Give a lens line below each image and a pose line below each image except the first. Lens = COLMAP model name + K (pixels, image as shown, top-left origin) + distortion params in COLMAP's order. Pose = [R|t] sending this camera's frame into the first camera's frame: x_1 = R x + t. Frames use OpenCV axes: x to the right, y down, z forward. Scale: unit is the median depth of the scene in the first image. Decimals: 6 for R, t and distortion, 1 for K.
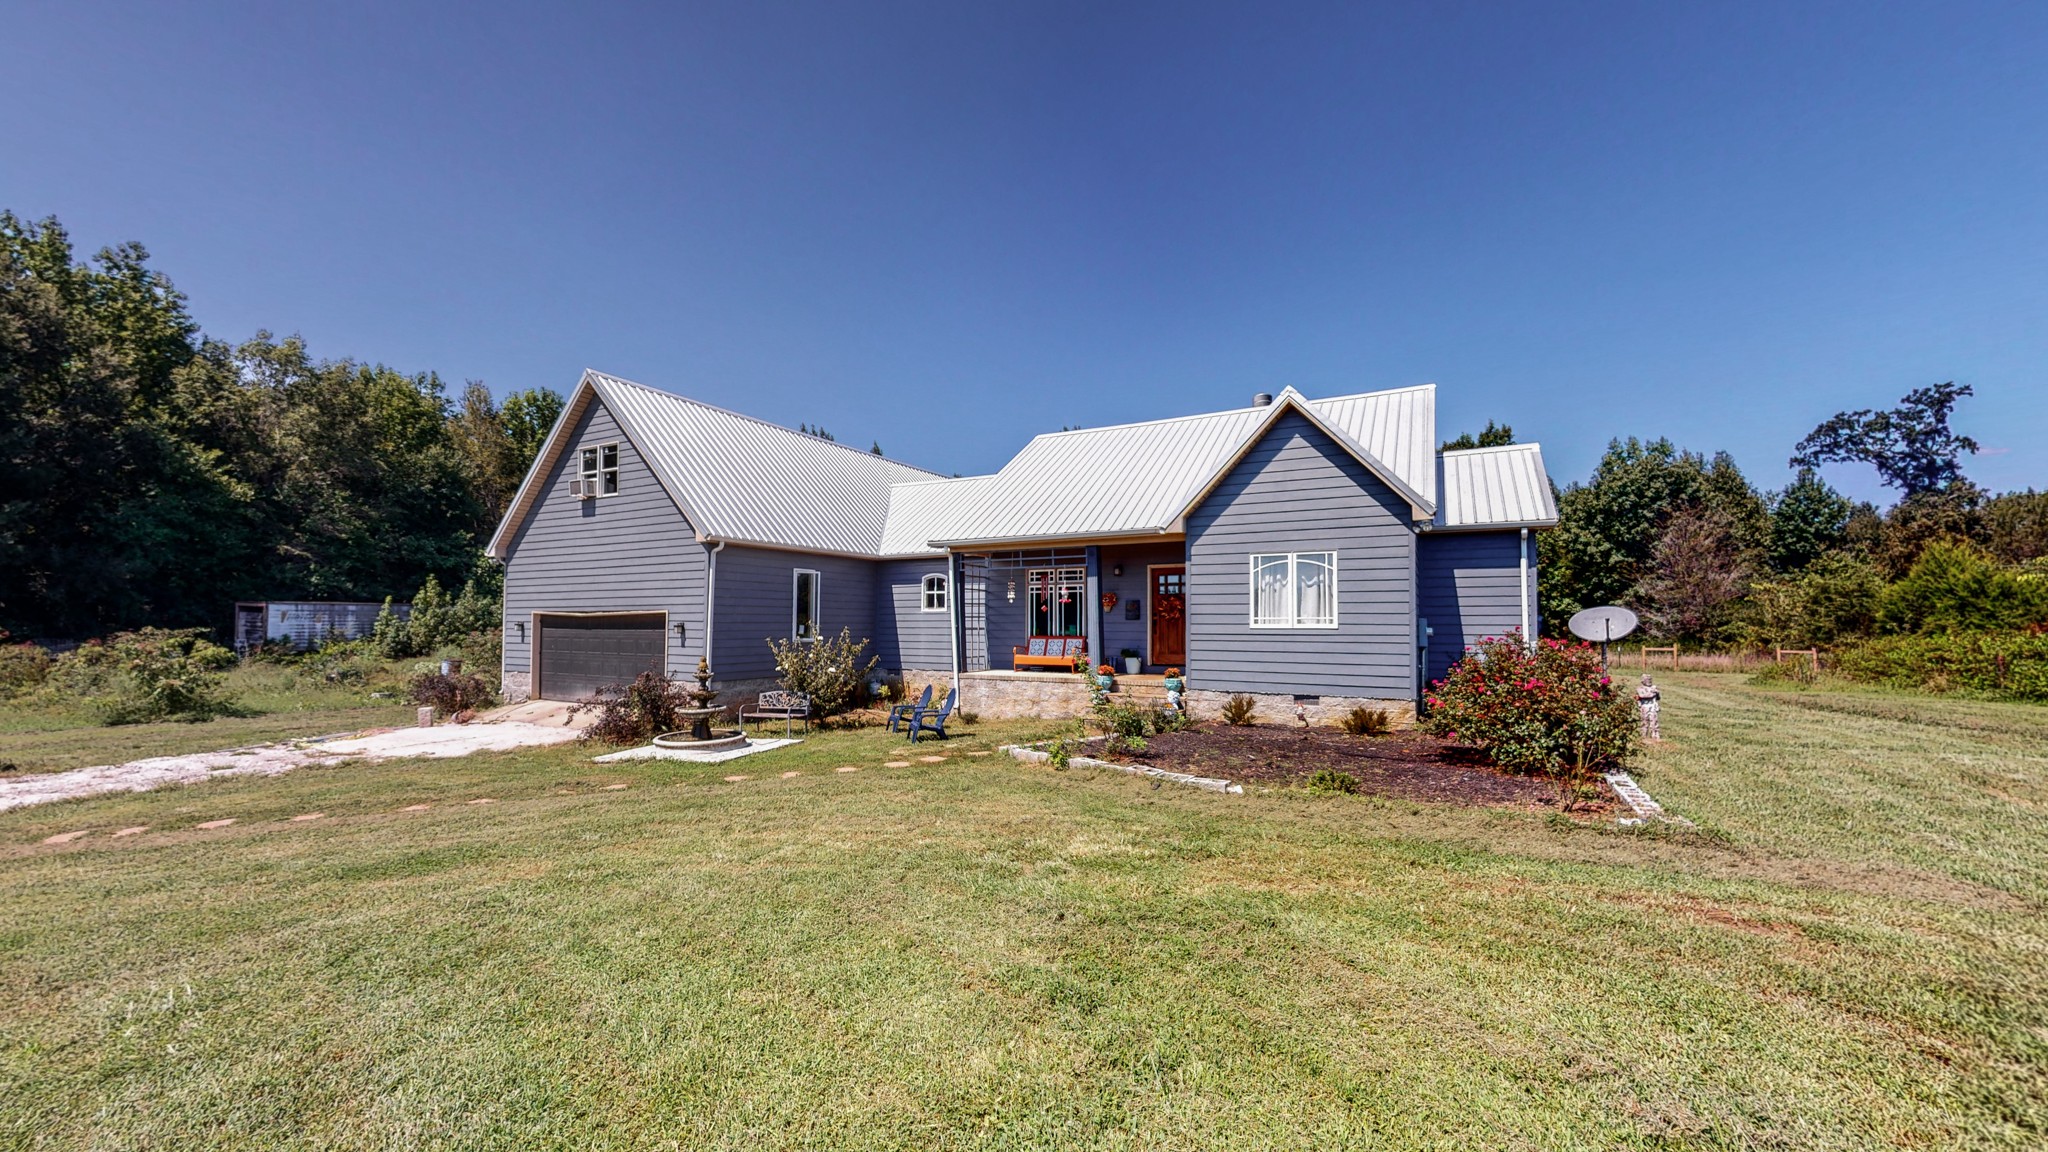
lens RADIAL K [[749.4, 0, 1022.7], [0, 749.4, 578.8], [0, 0, 1]] dist [-0.000897, -0.000039]
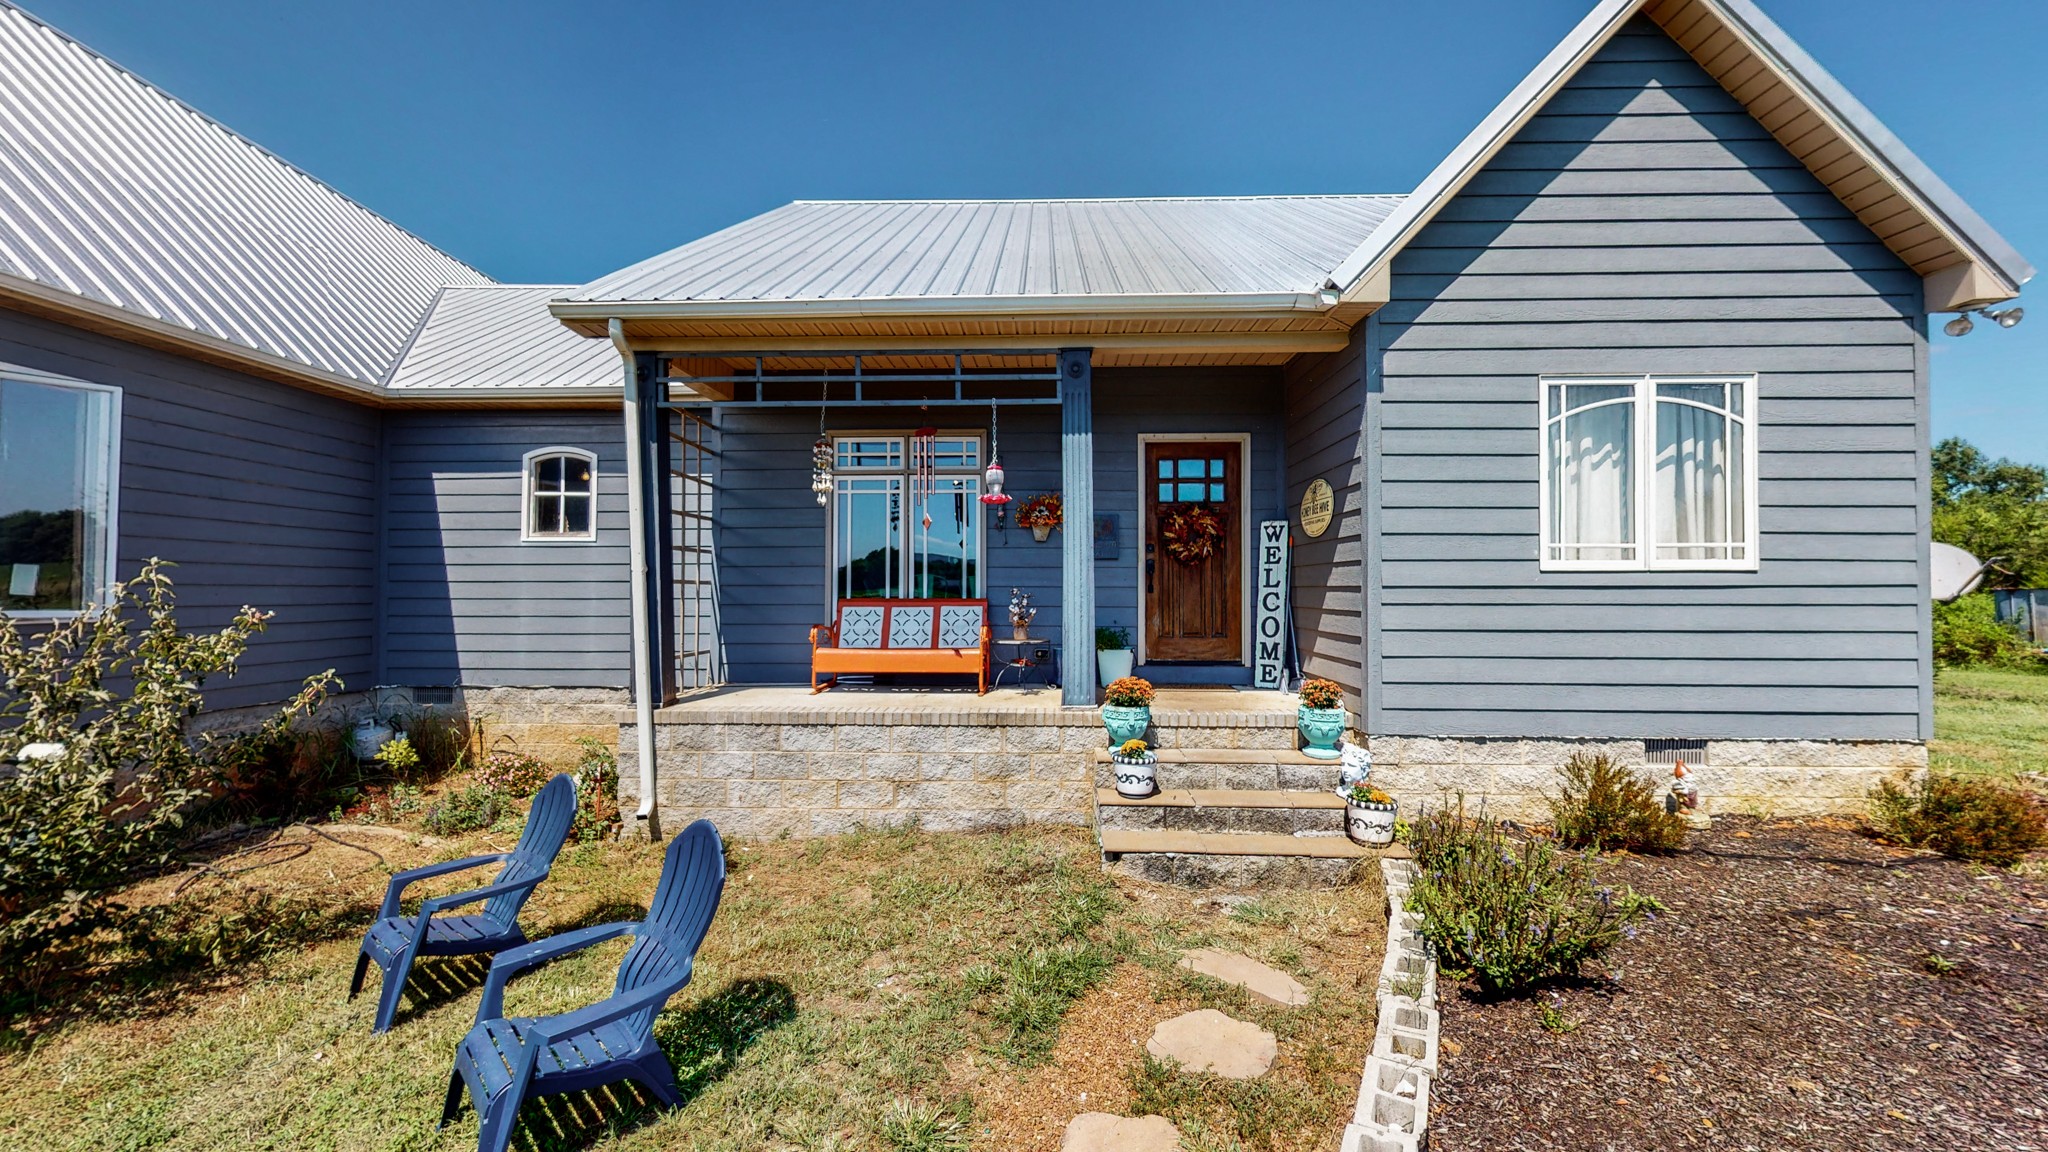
lens RADIAL K [[643.0, 0, 922.3], [0, 643.0, 570.0], [0, 0, 1]] dist [0.001721, 0.000138]
pose [[0.904106, 0.017623, 0.426945, -0.098749], [-0.024479, 0.999644, 0.010574, 0.056432], [-0.426607, -0.020011, 0.904216, 0.675687]]
